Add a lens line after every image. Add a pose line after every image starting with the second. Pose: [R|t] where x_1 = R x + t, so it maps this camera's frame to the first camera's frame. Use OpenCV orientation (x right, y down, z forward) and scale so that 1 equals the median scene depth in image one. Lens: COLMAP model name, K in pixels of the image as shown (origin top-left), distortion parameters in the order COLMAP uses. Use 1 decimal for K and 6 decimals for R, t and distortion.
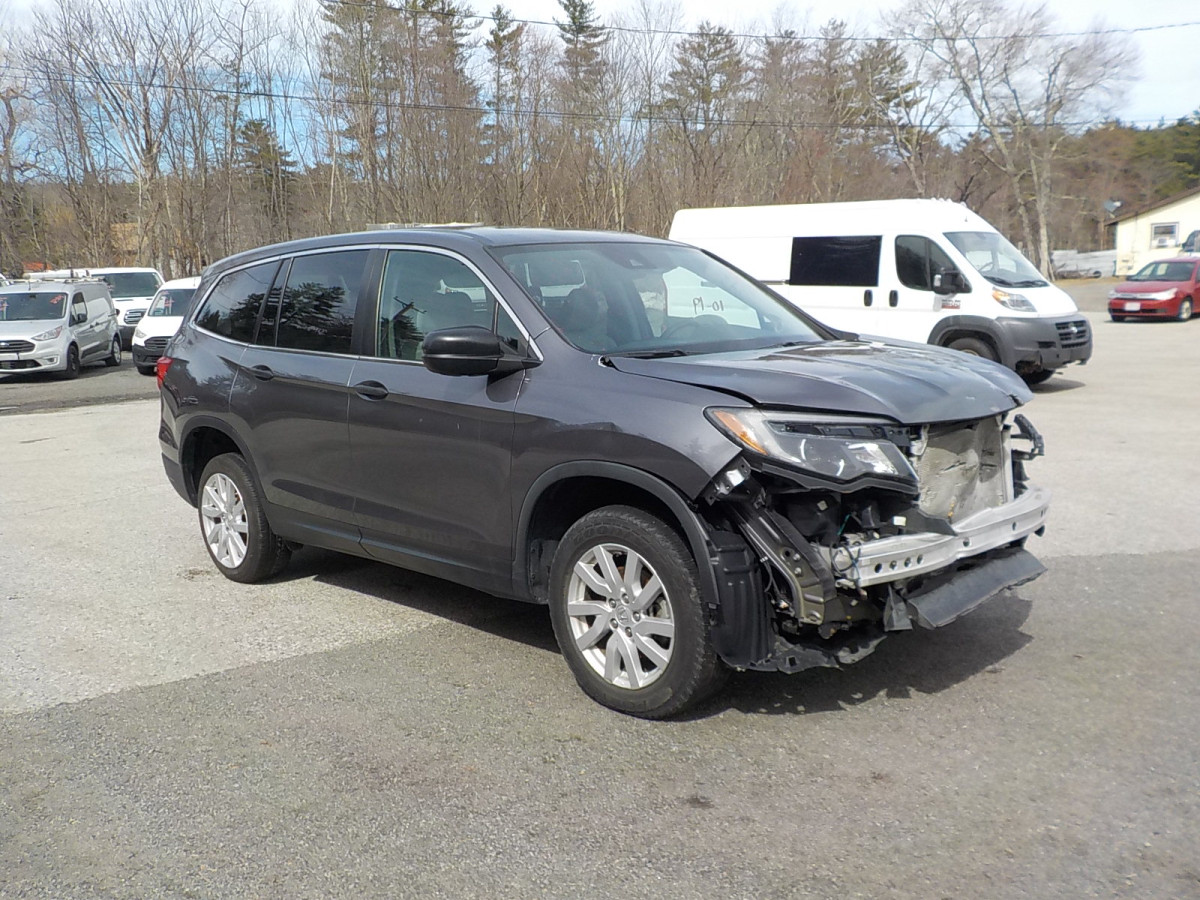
lens RADIAL K [[1090.8, 0, 588.6], [0, 1090.8, 446.1], [0, 0, 1]] dist [0.006523, 0.000028]
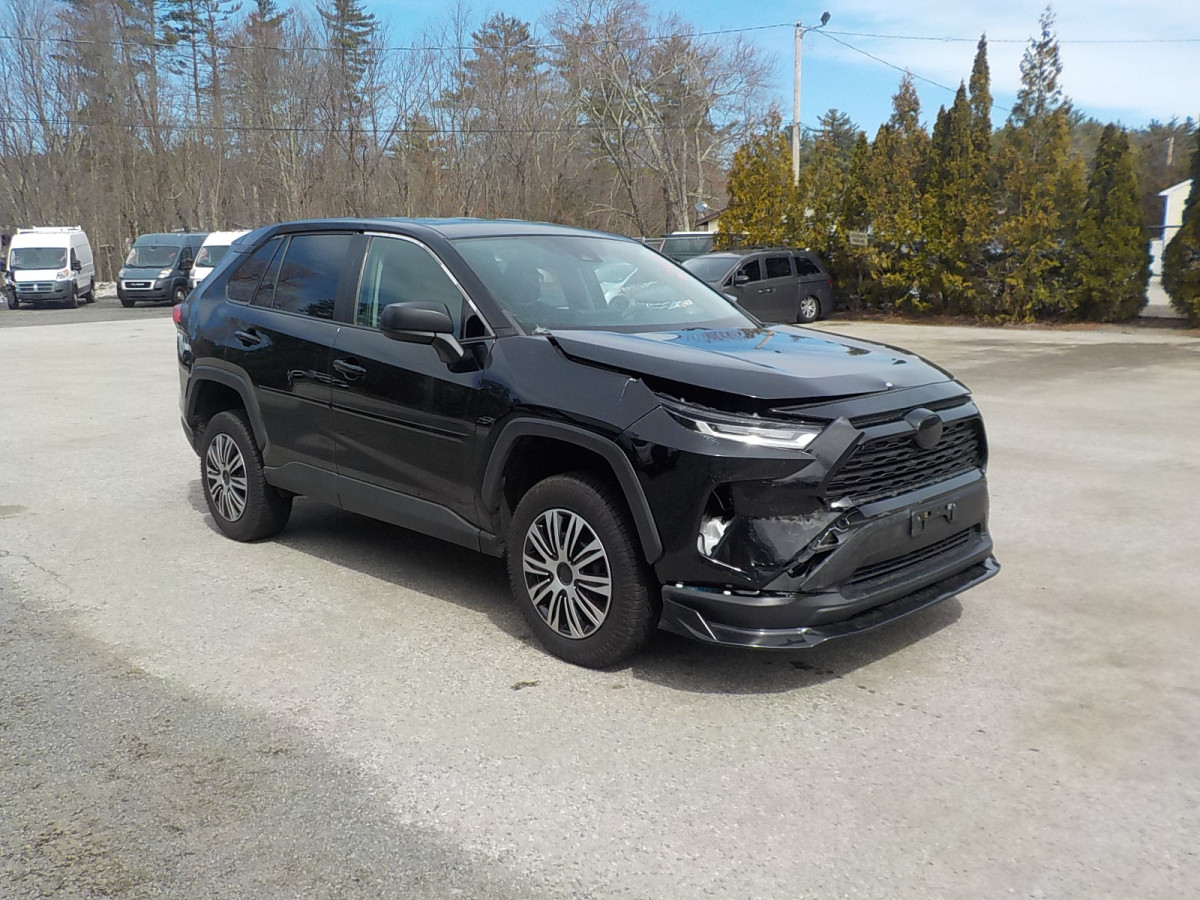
lens RADIAL K [[1090.8, 0, 588.6], [0, 1090.8, 446.1], [0, 0, 1]] dist [0.006523, 0.000028]
pose [[0.998007, 0.009182, 0.062425, 0.210578], [-0.009988, 0.999870, 0.012623, -0.000648], [-0.062301, -0.013222, 0.997970, -0.035094]]
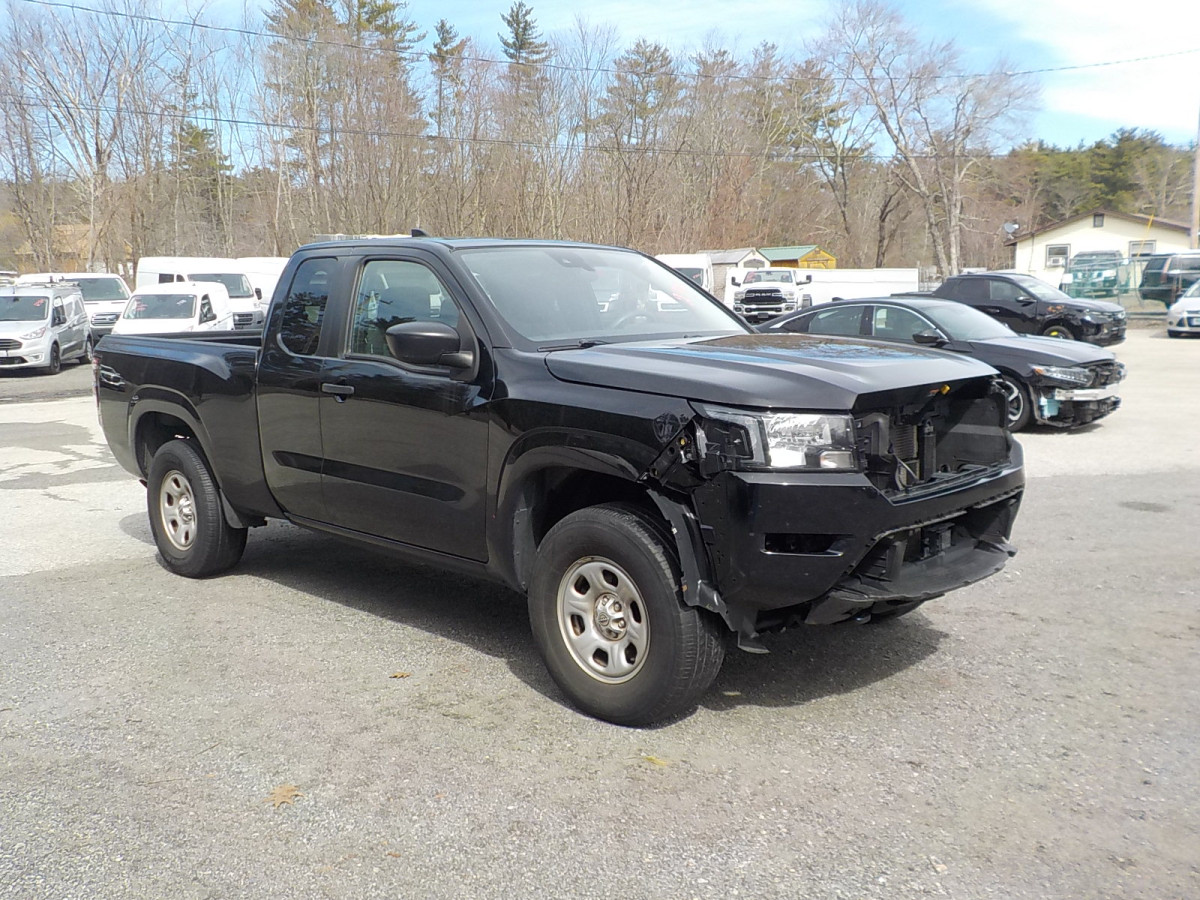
lens RADIAL K [[1090.8, 0, 588.6], [0, 1090.8, 446.1], [0, 0, 1]] dist [0.006523, 0.000028]
pose [[0.998467, 0.006140, 0.055014, 0.002732], [-0.005735, 0.999955, -0.007523, 0.004408], [-0.055057, 0.007196, 0.998457, -0.037098]]
